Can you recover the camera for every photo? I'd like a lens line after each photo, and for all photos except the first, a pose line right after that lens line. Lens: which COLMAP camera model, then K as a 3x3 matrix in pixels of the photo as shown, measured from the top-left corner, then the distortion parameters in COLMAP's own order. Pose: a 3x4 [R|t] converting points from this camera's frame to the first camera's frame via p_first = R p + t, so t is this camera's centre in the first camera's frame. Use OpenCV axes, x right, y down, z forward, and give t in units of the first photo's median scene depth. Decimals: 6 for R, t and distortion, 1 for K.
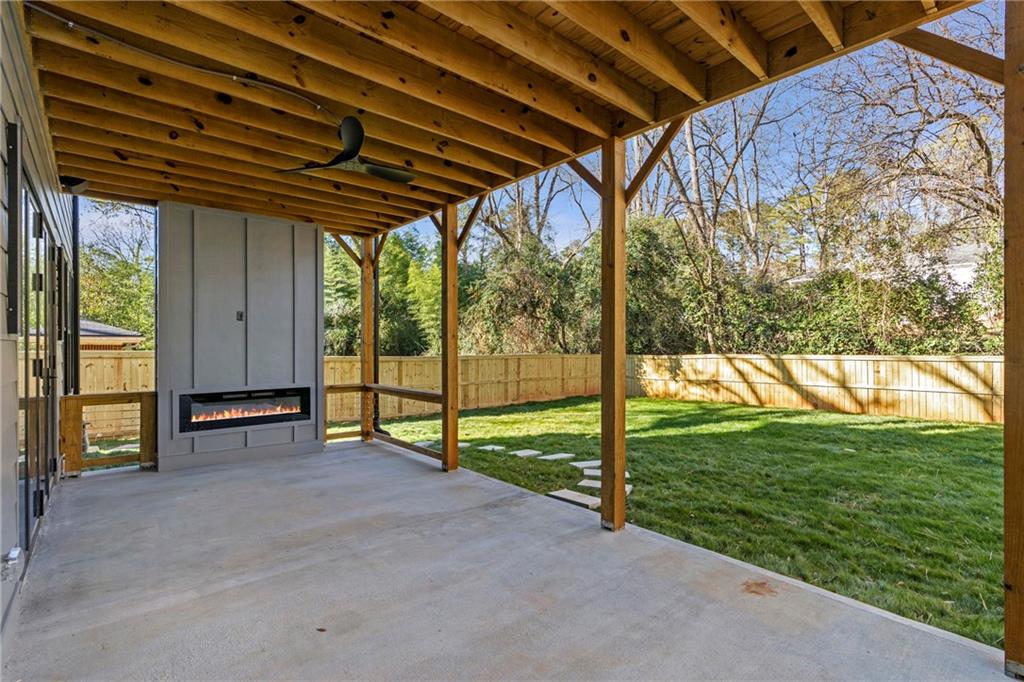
lens RADIAL K [[483.5, 0, 512.4], [0, 483.5, 339.0], [0, 0, 1]] dist [-0.001463, -0.000114]
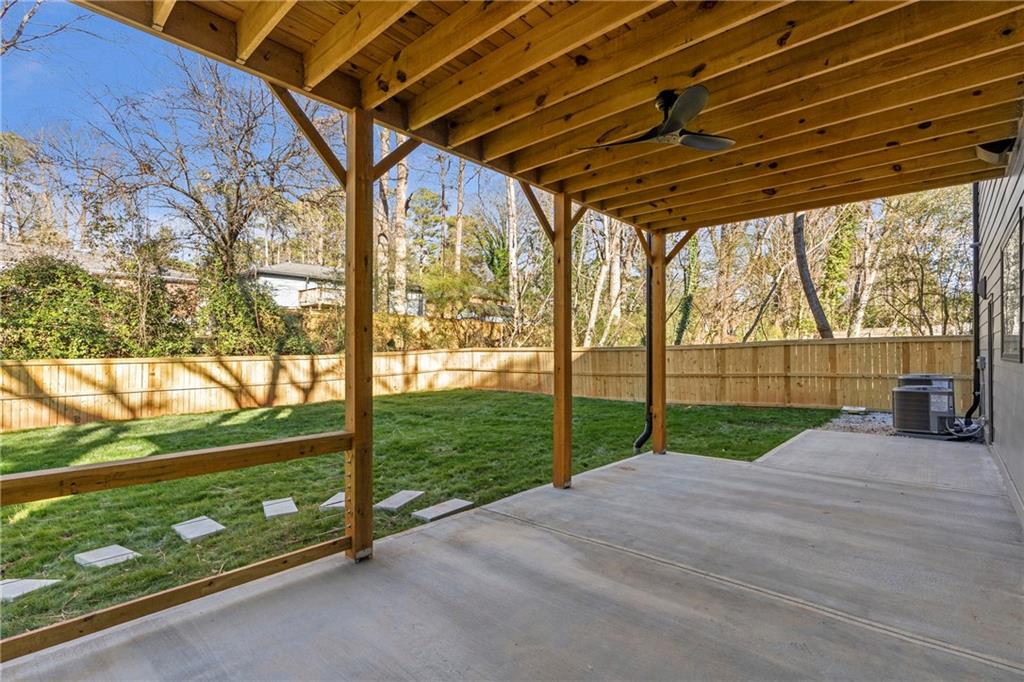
lens RADIAL K [[473.5, 0, 512.8], [0, 473.5, 350.4], [0, 0, 1]] dist [0.005580, 0.000417]
pose [[-0.102321, -0.001897, 0.994750, -0.290925], [-0.009160, 0.999958, 0.000965, 0.010828], [-0.994709, -0.009013, -0.102334, 0.366632]]
